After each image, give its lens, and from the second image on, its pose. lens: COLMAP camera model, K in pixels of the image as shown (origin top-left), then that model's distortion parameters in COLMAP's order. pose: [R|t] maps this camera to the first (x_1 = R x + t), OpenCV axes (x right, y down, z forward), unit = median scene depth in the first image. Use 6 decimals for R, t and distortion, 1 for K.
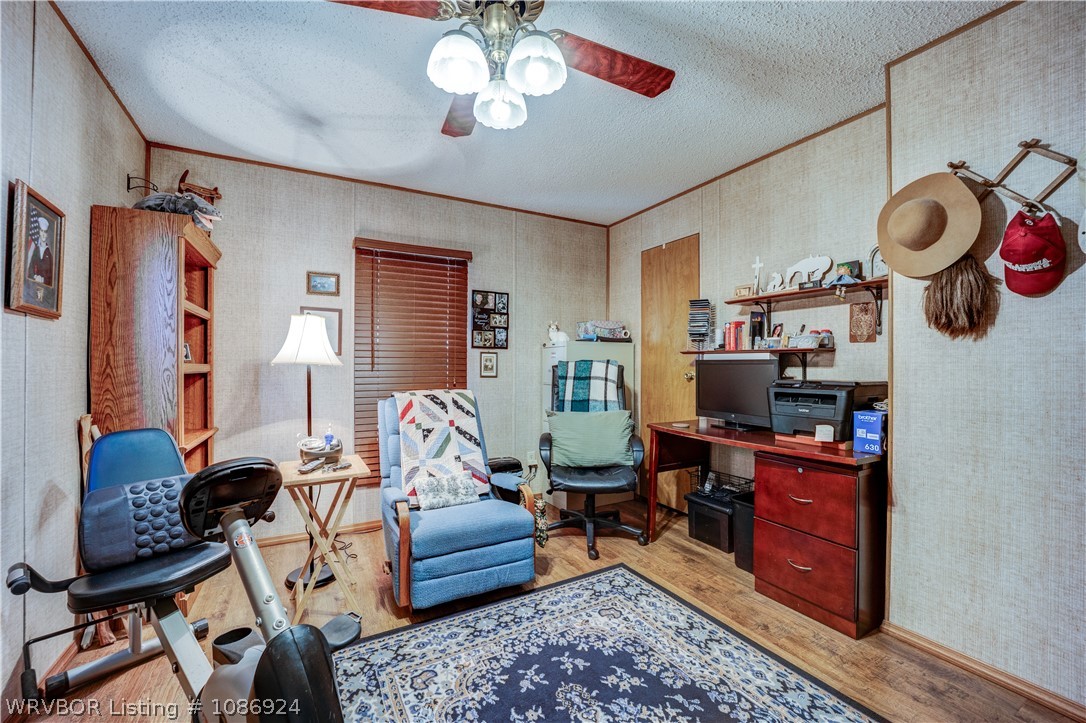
lens RADIAL K [[442.1, 0, 550.1], [0, 442.1, 361.3], [0, 0, 1]] dist [-0.019498, 0.001128]
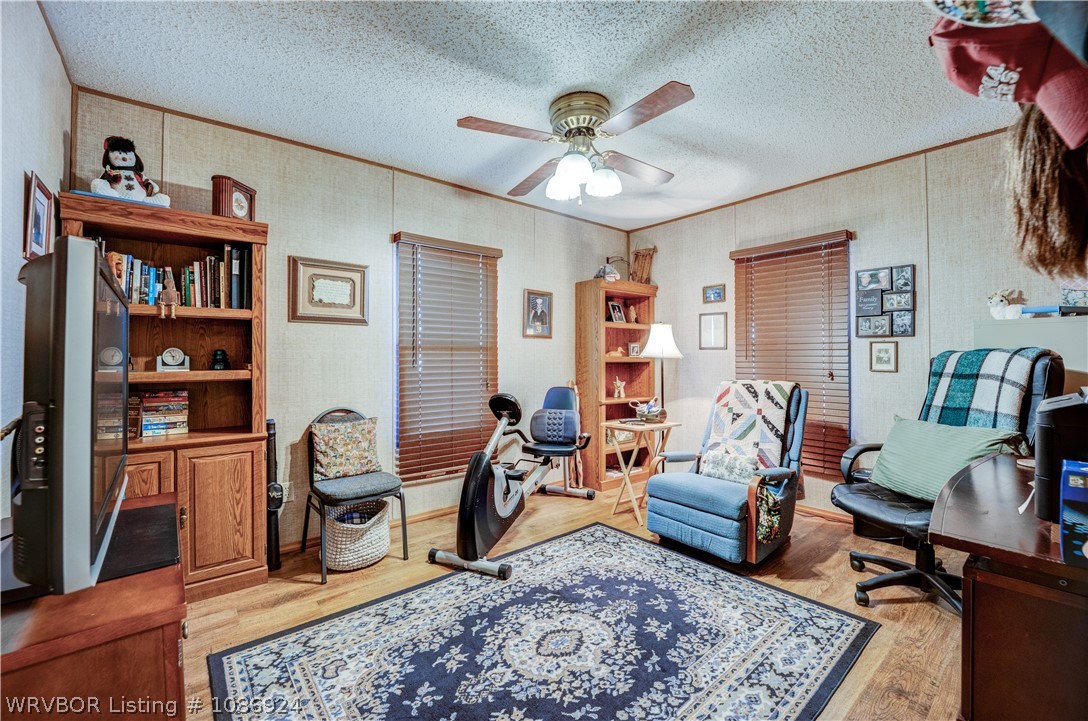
lens RADIAL K [[442.9, 0, 524.7], [0, 442.9, 356.2], [0, 0, 1]] dist [-0.019498, 0.001128]
pose [[0.154130, -0.004587, -0.988040, 0.852208], [0.009441, 0.999950, -0.003170, 0.004988], [0.988006, -0.008839, 0.154165, 0.322185]]
